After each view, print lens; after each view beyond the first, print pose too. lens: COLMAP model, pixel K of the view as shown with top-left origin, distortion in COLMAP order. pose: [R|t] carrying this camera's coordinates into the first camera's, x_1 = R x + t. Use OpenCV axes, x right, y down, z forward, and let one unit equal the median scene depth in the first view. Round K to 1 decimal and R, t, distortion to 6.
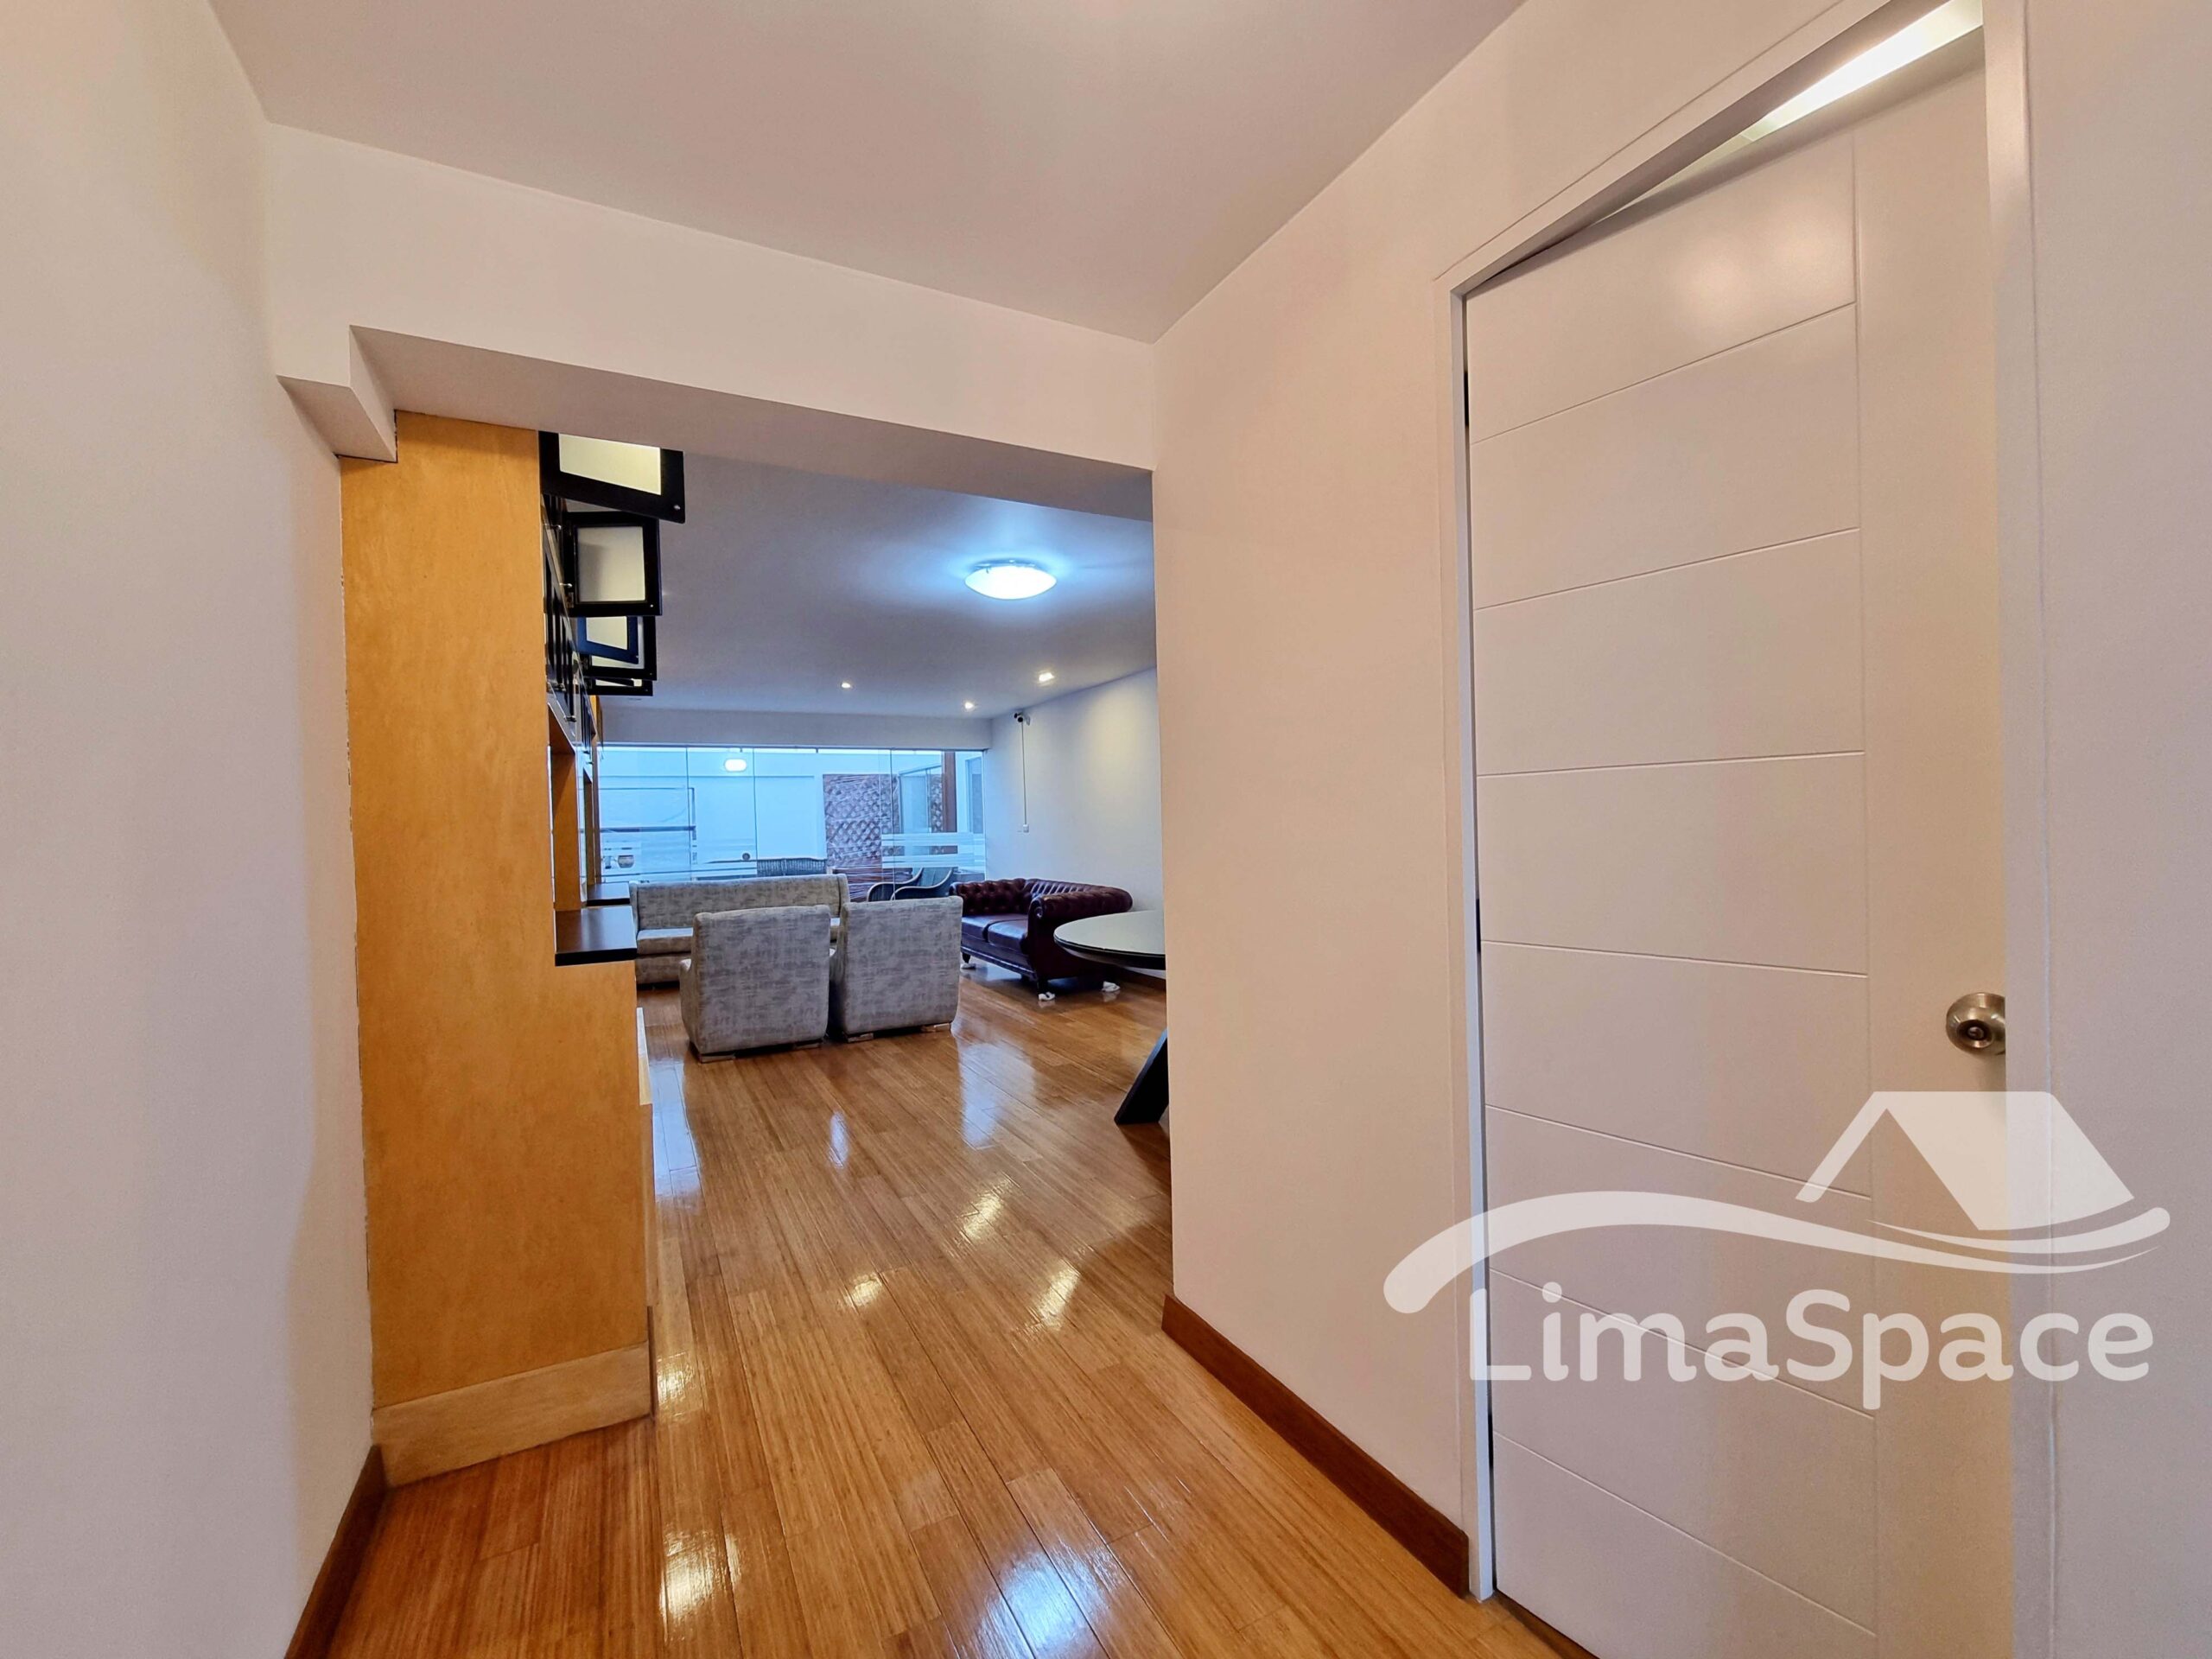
lens RADIAL K [[914.8, 0, 1100.1], [0, 914.8, 829.5], [0, 0, 1]] dist [-0.003466, -0.000475]
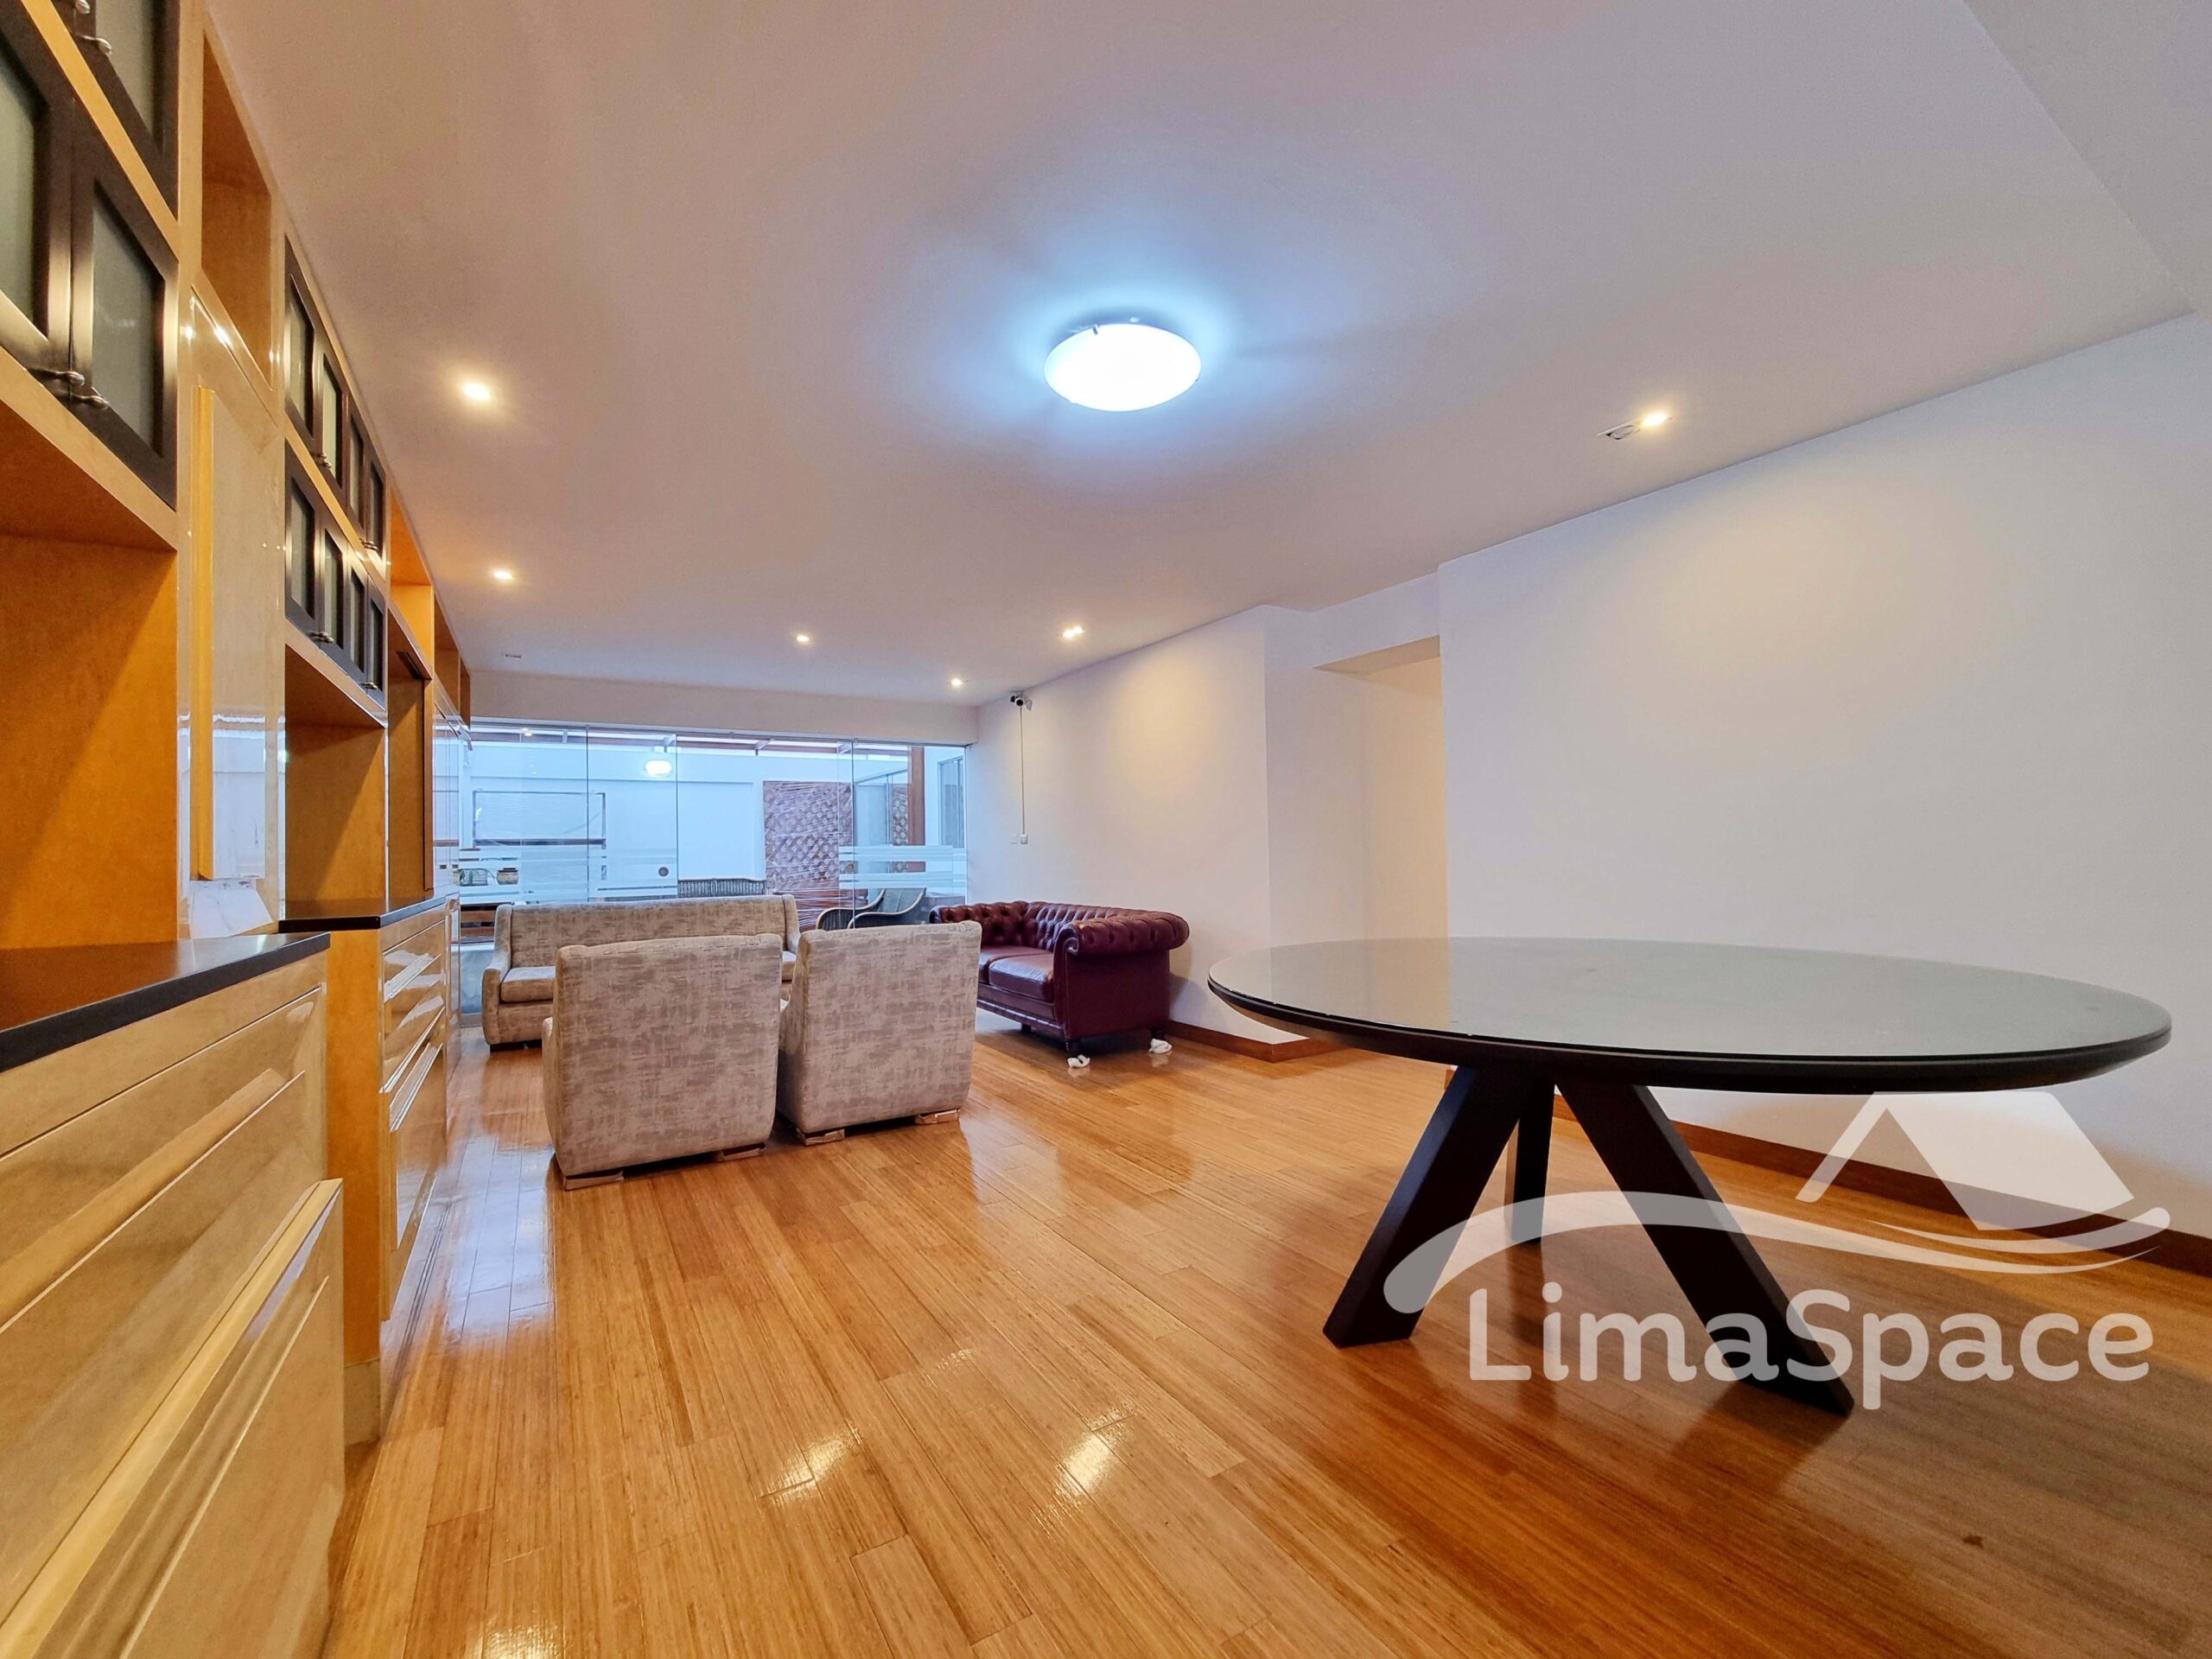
lens RADIAL K [[914.8, 0, 1100.1], [0, 914.8, 829.5], [0, 0, 1]] dist [-0.003466, -0.000475]
pose [[0.997916, 0.009911, 0.063764, -0.106049], [-0.007763, 0.999397, -0.033841, 0.027324], [-0.064061, 0.033276, 0.997391, 0.318219]]
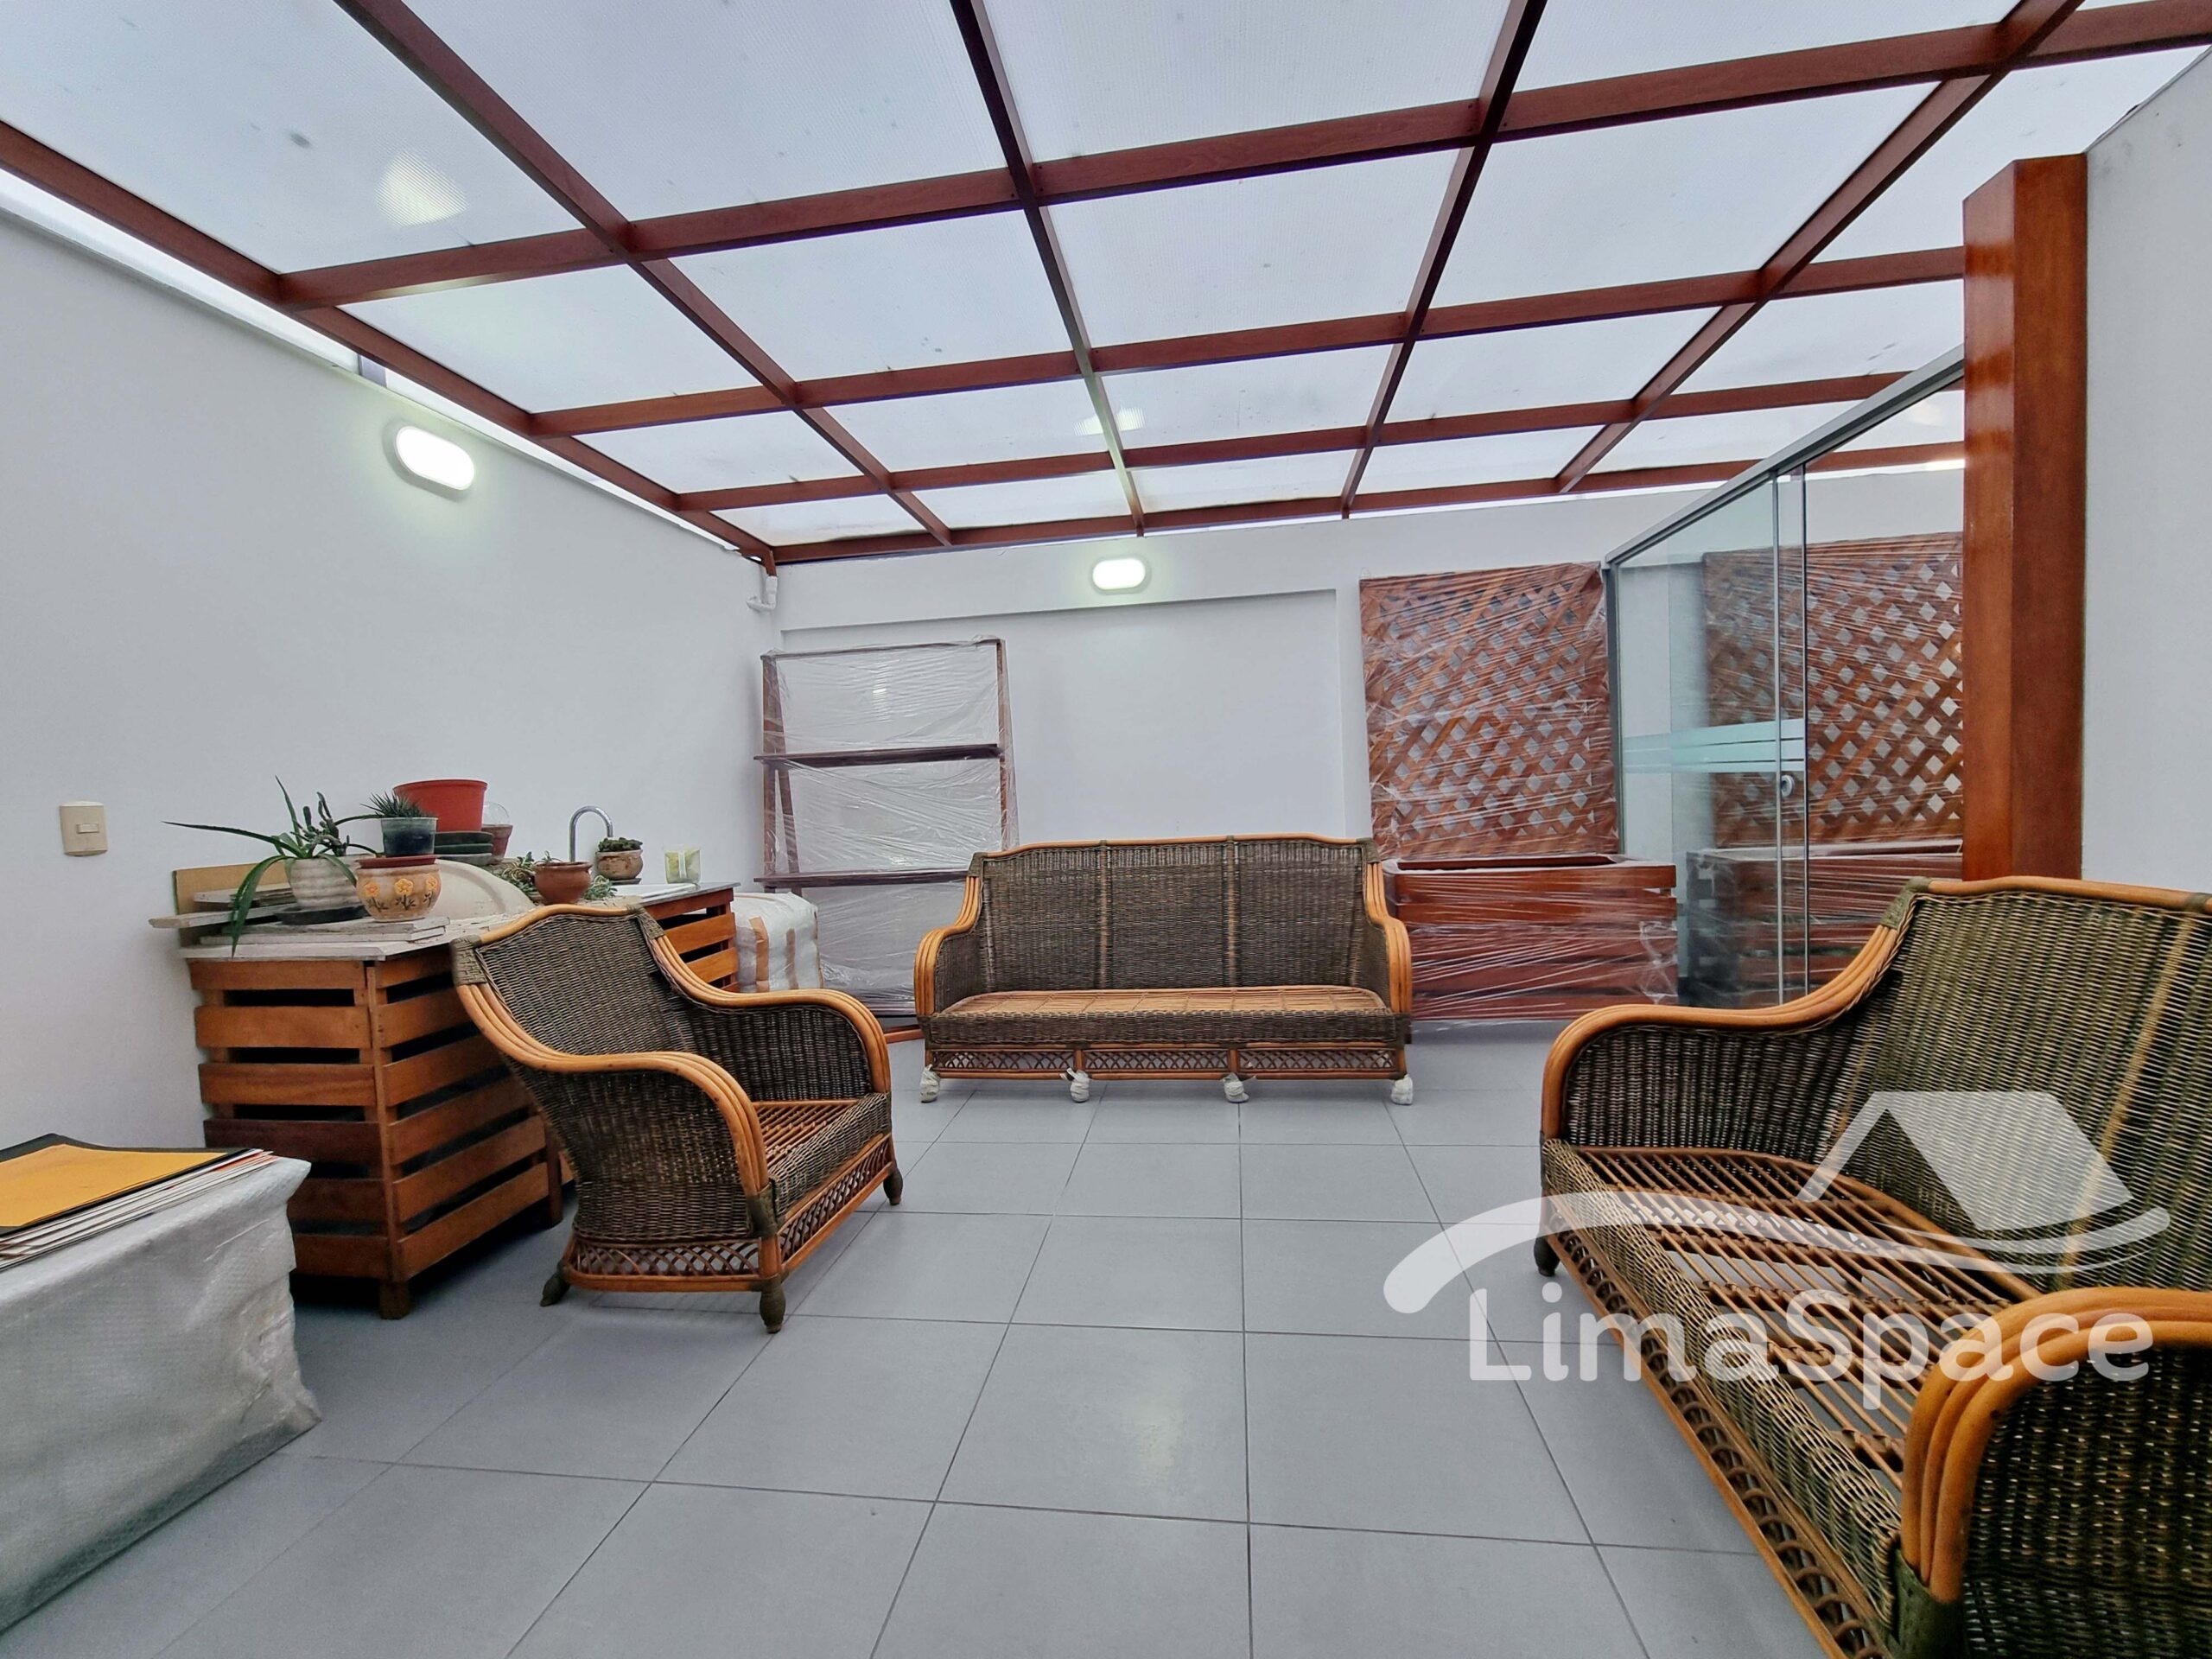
lens RADIAL K [[914.8, 0, 1100.1], [0, 914.8, 829.5], [0, 0, 1]] dist [-0.003466, -0.000475]
pose [[0.810297, 0.017215, -0.585767, -0.442567], [0.020524, 0.998122, 0.057725, 0.021296], [0.585660, -0.058797, 0.808421, 1.615759]]
